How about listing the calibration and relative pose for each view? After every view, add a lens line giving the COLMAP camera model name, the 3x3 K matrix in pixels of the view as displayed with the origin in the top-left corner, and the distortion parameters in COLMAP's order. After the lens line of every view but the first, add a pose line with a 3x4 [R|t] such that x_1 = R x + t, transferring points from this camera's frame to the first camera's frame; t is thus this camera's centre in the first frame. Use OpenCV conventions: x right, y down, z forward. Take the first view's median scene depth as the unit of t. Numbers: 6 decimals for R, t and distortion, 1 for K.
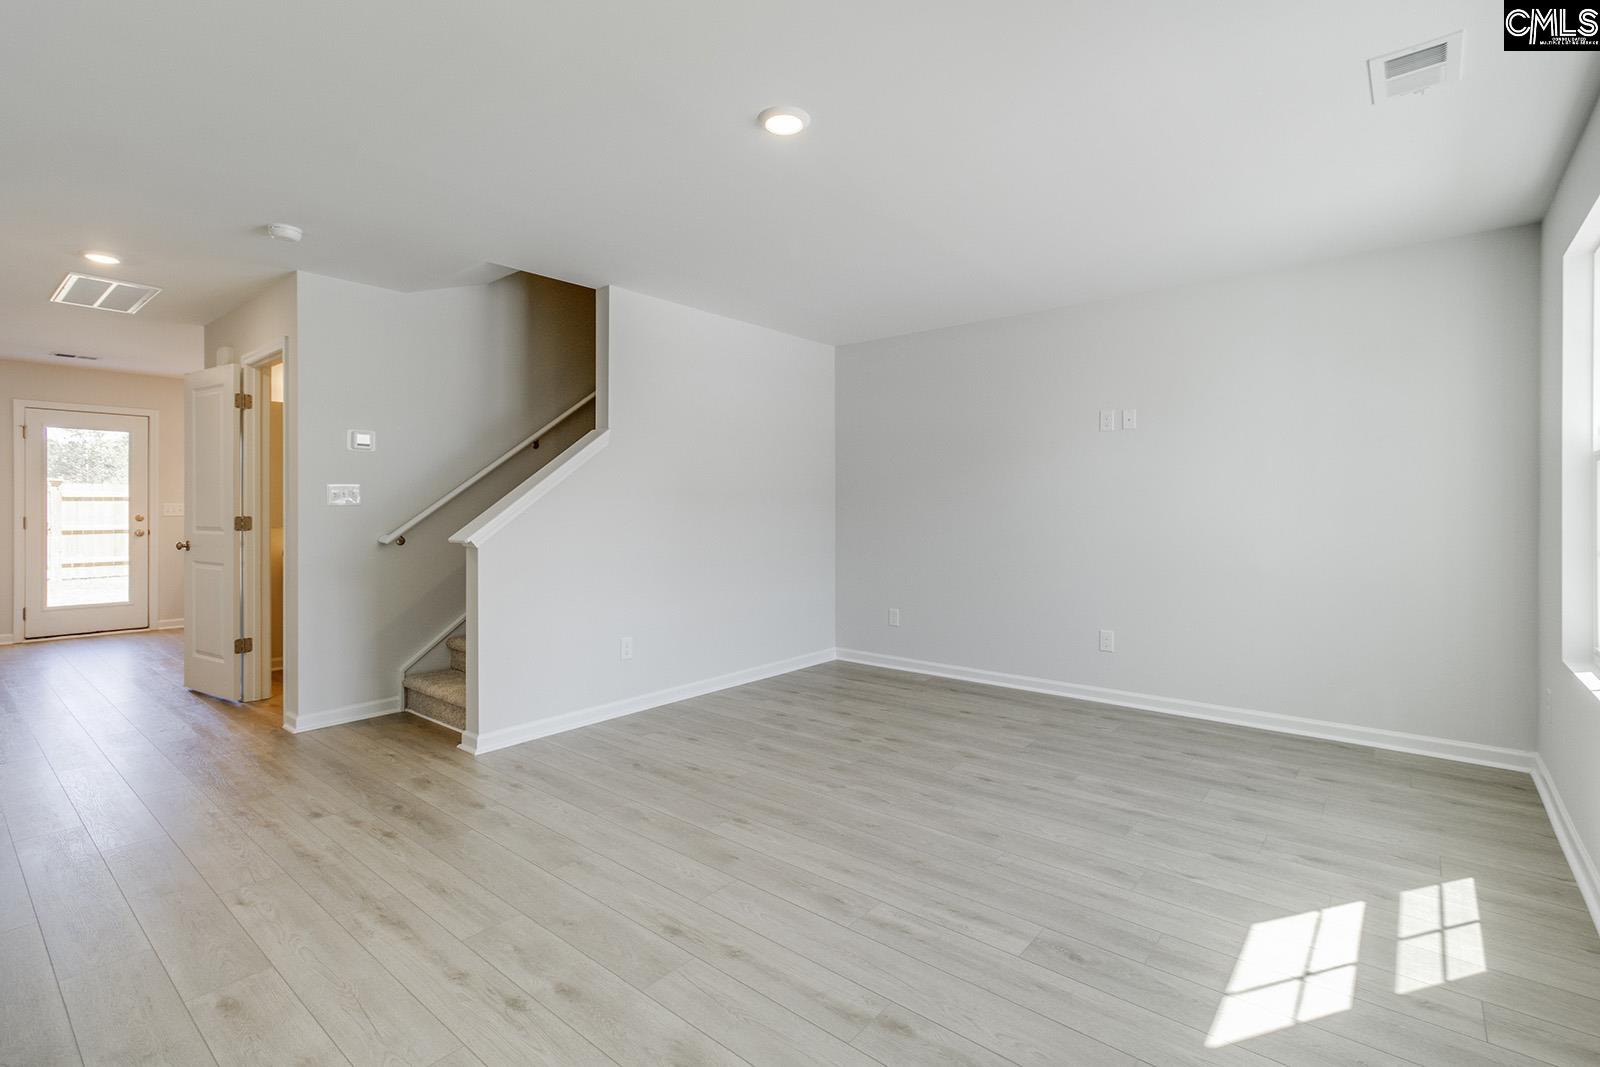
lens RADIAL K [[735.2, 0, 815.9], [0, 735.2, 509.5], [0, 0, 1]] dist [0.005475, -0.001436]
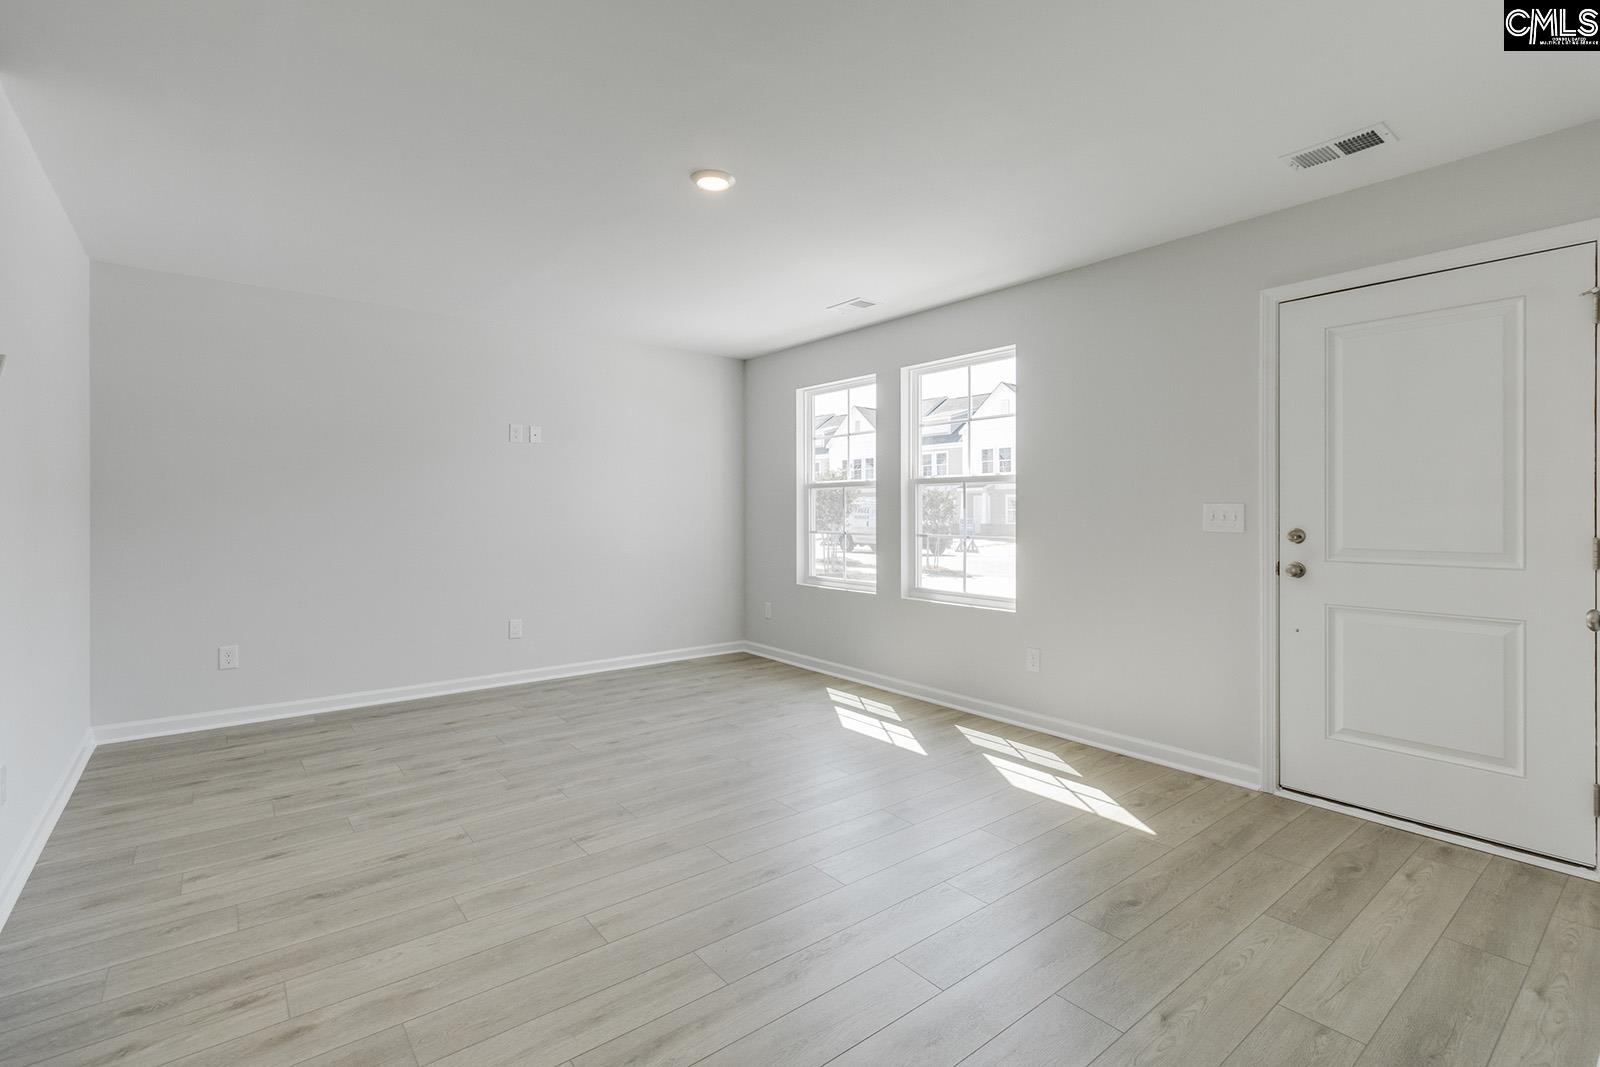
lens RADIAL K [[735.2, 0, 815.9], [0, 735.2, 509.5], [0, 0, 1]] dist [0.005475, -0.001436]
pose [[0.204265, 0.000915, 0.978915, -1.012974], [0.000078, 1.000000, -0.000951, -0.005109], [-0.978916, 0.000270, 0.204265, 0.525242]]
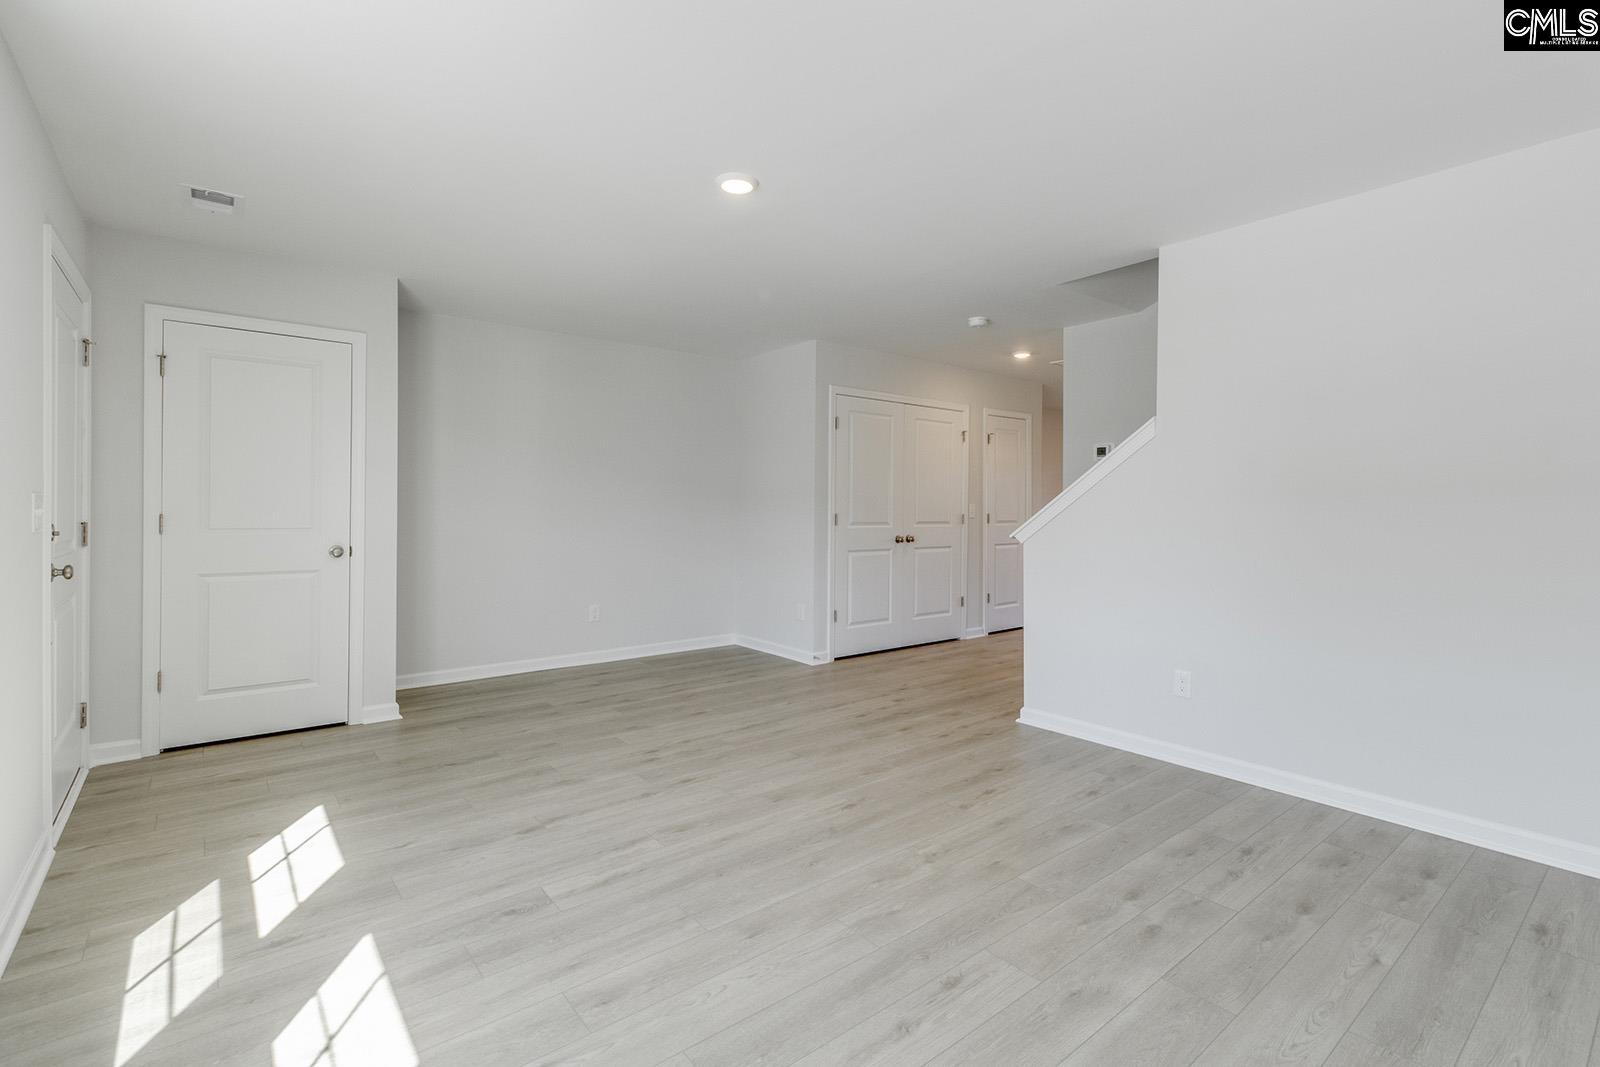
lens RADIAL K [[735.2, 0, 815.9], [0, 735.2, 509.5], [0, 0, 1]] dist [0.005475, -0.001436]
pose [[-0.198082, 0.003234, -0.980180, 0.967388], [-0.006817, 0.999966, 0.004677, -0.006857], [0.980162, 0.007608, -0.198053, 1.194710]]
